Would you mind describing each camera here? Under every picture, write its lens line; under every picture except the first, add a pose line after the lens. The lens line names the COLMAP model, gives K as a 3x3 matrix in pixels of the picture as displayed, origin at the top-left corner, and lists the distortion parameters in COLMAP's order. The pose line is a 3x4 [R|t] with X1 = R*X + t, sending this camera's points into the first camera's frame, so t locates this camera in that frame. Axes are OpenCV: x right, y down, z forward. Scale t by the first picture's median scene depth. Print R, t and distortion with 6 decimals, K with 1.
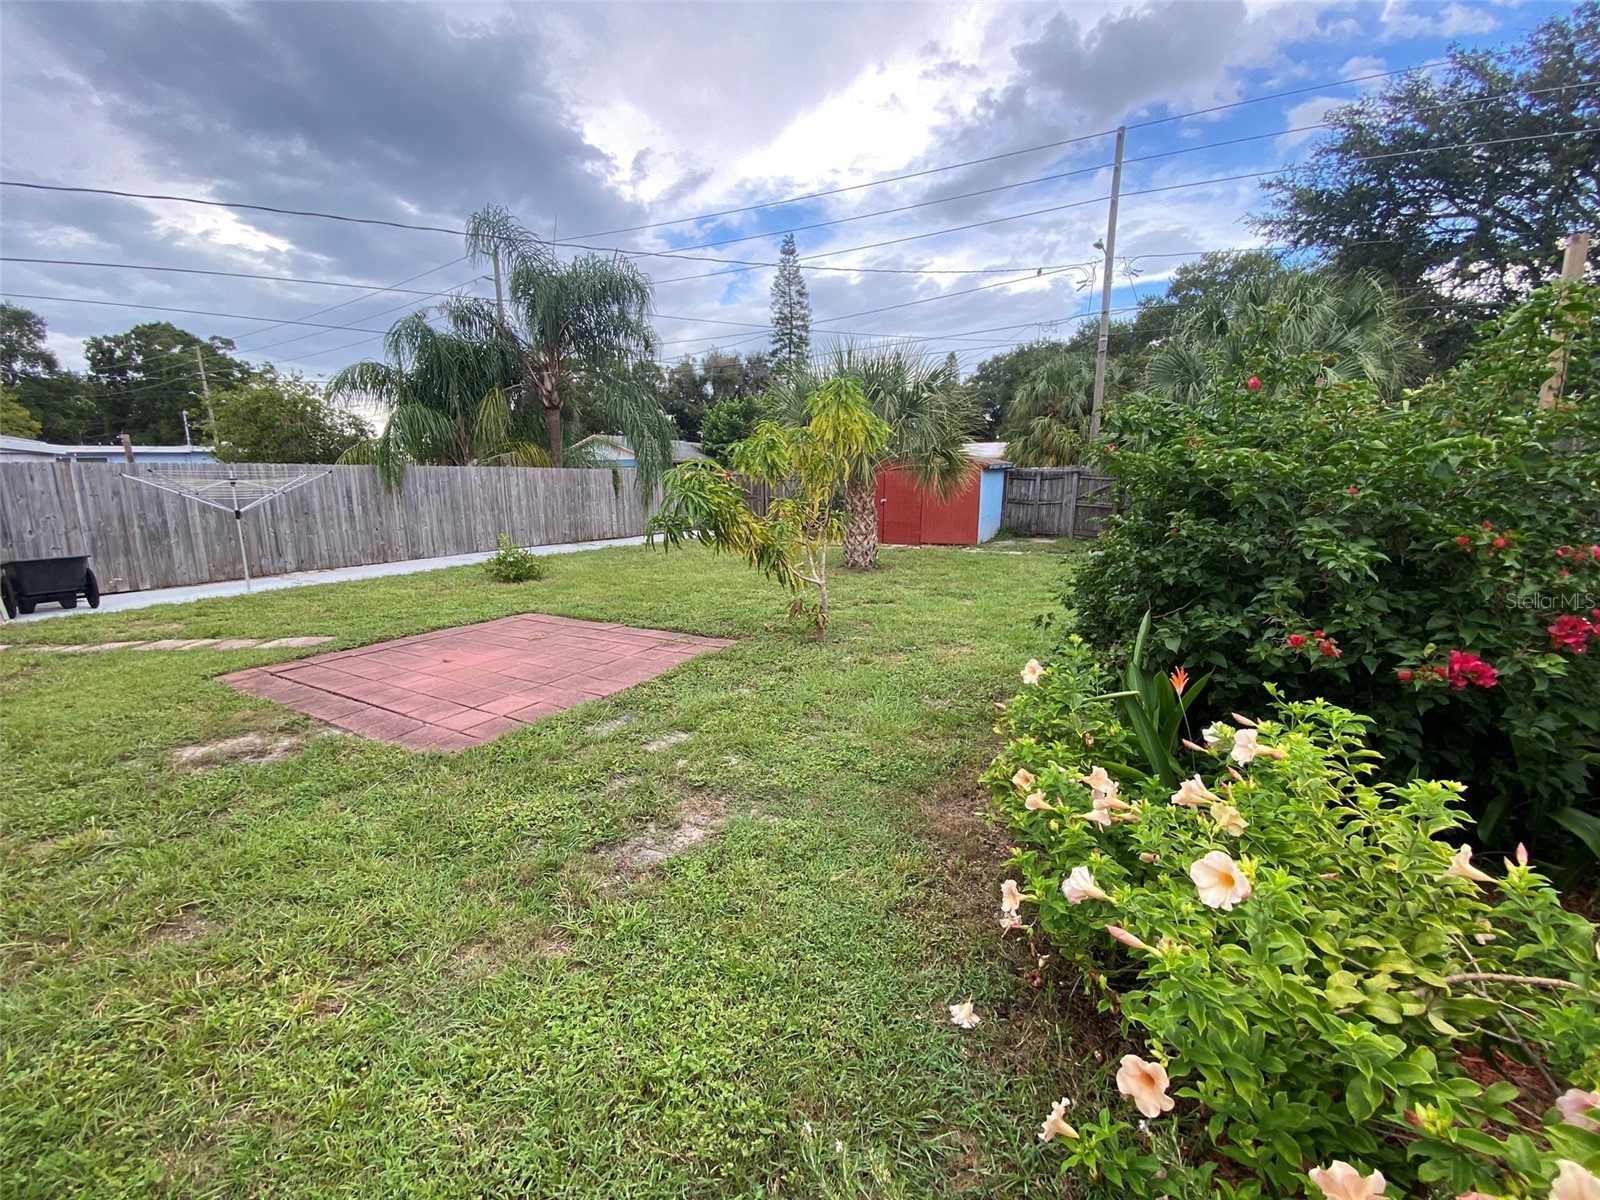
lens RADIAL K [[633.9, 0, 807.7], [0, 633.9, 595.9], [0, 0, 1]] dist [0.020964, -0.019090]
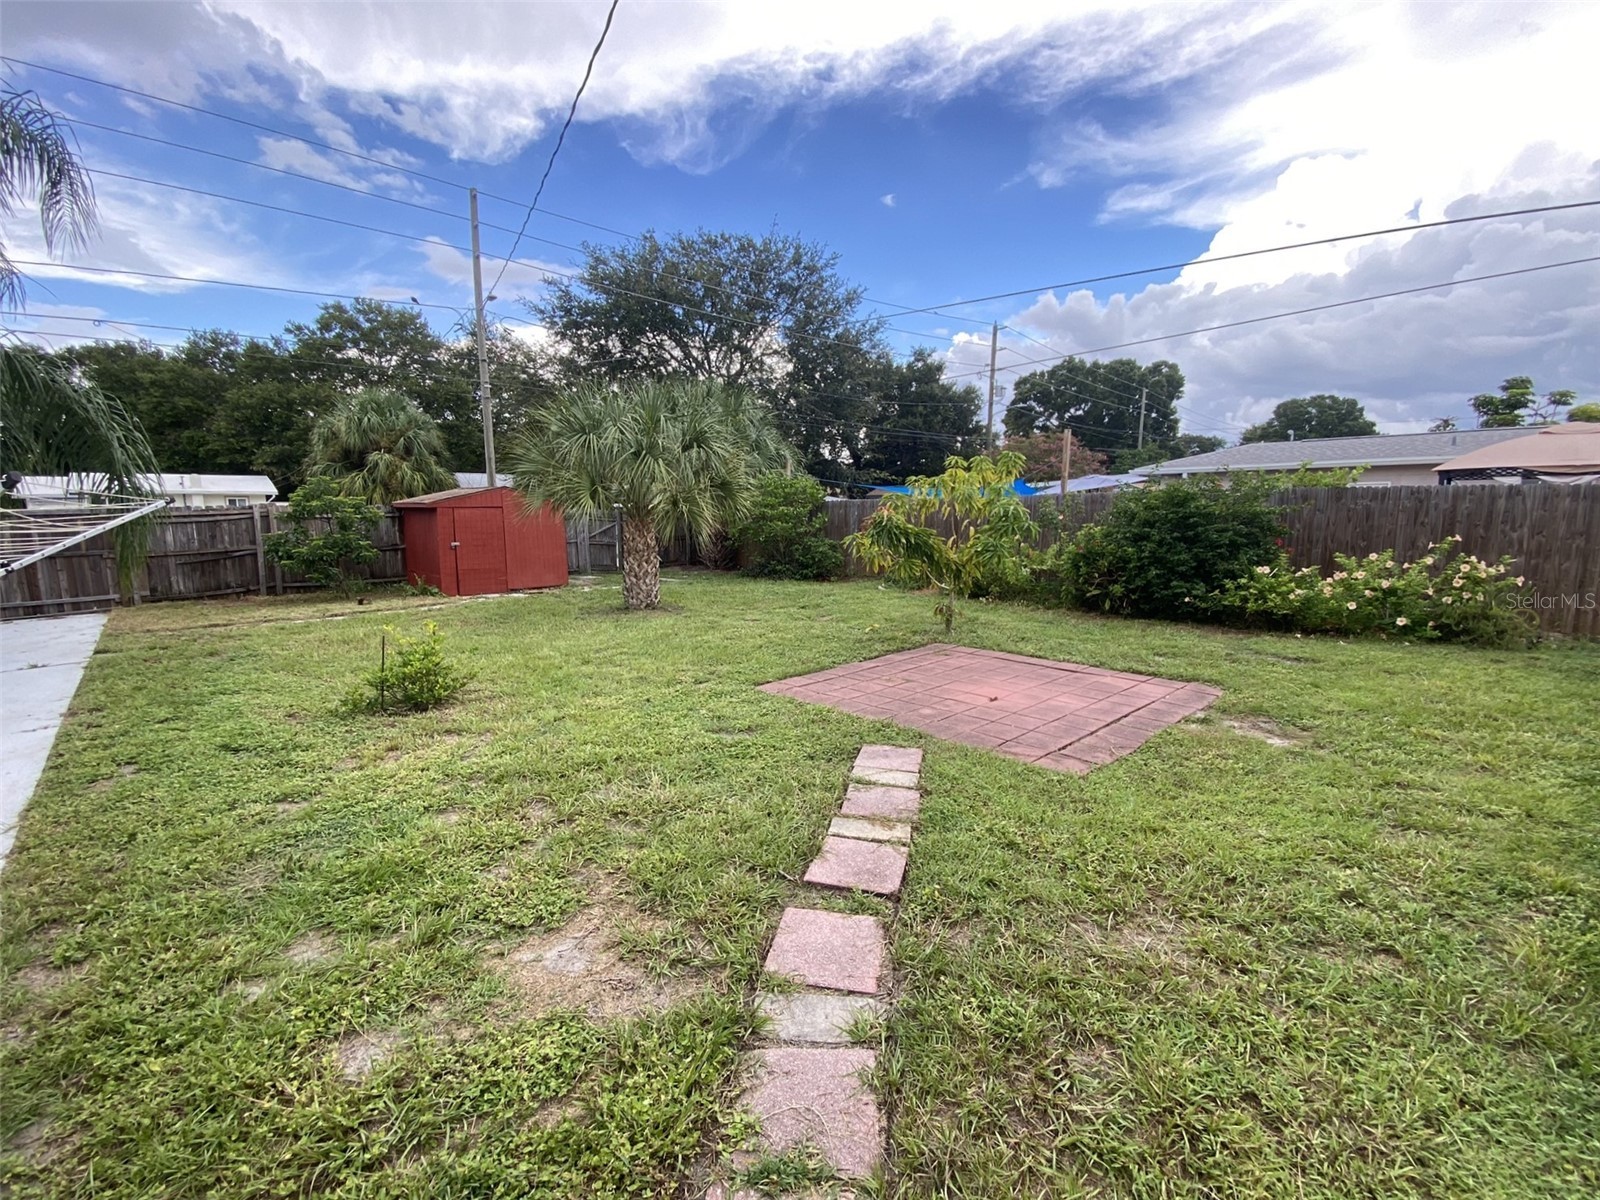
lens RADIAL K [[633.9, 0, 807.7], [0, 633.9, 595.9], [0, 0, 1]] dist [0.020964, -0.019090]
pose [[0.343716, -0.118911, 0.931515, -0.603712], [0.178307, 0.982169, 0.059584, -0.063310], [-0.921990, 0.145616, 0.358790, 0.347757]]
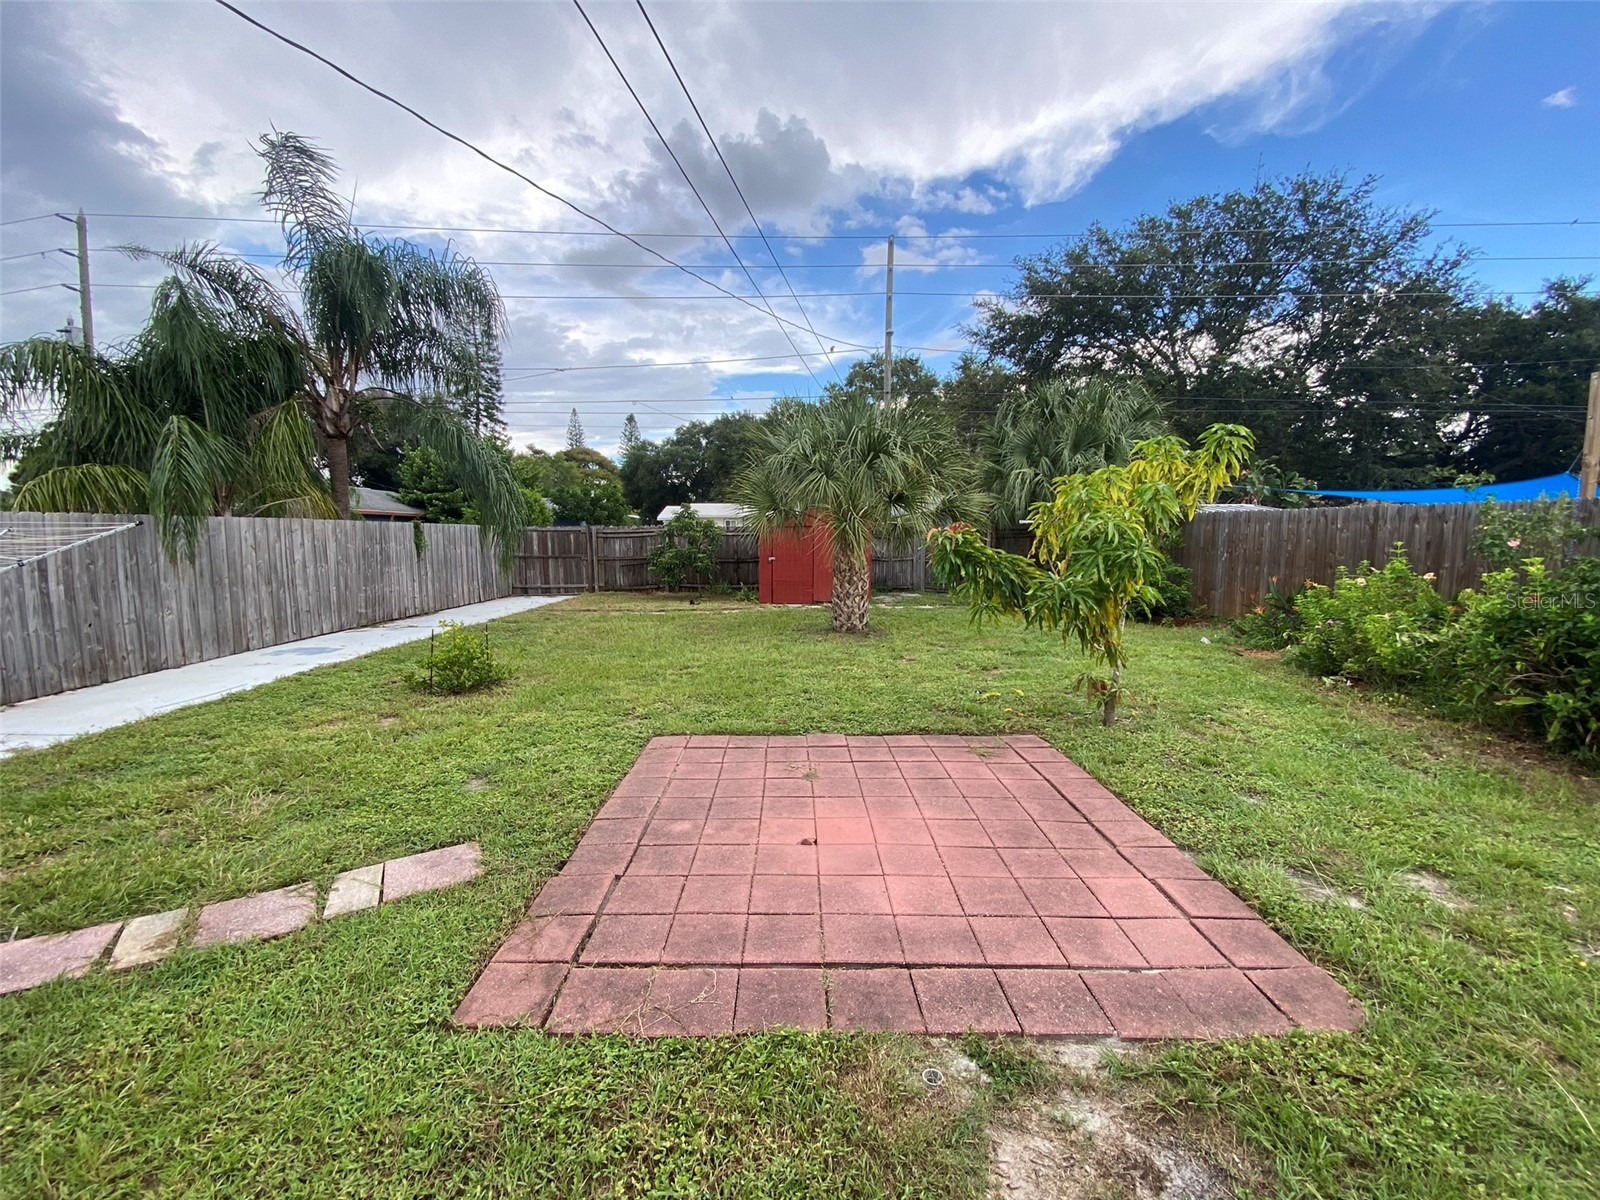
lens RADIAL K [[633.9, 0, 807.7], [0, 633.9, 595.9], [0, 0, 1]] dist [0.020964, -0.019090]
pose [[0.882624, -0.044124, 0.468004, -0.323045], [0.085236, 0.994104, -0.067024, -0.032850], [-0.462288, 0.099048, 0.881181, 0.180406]]
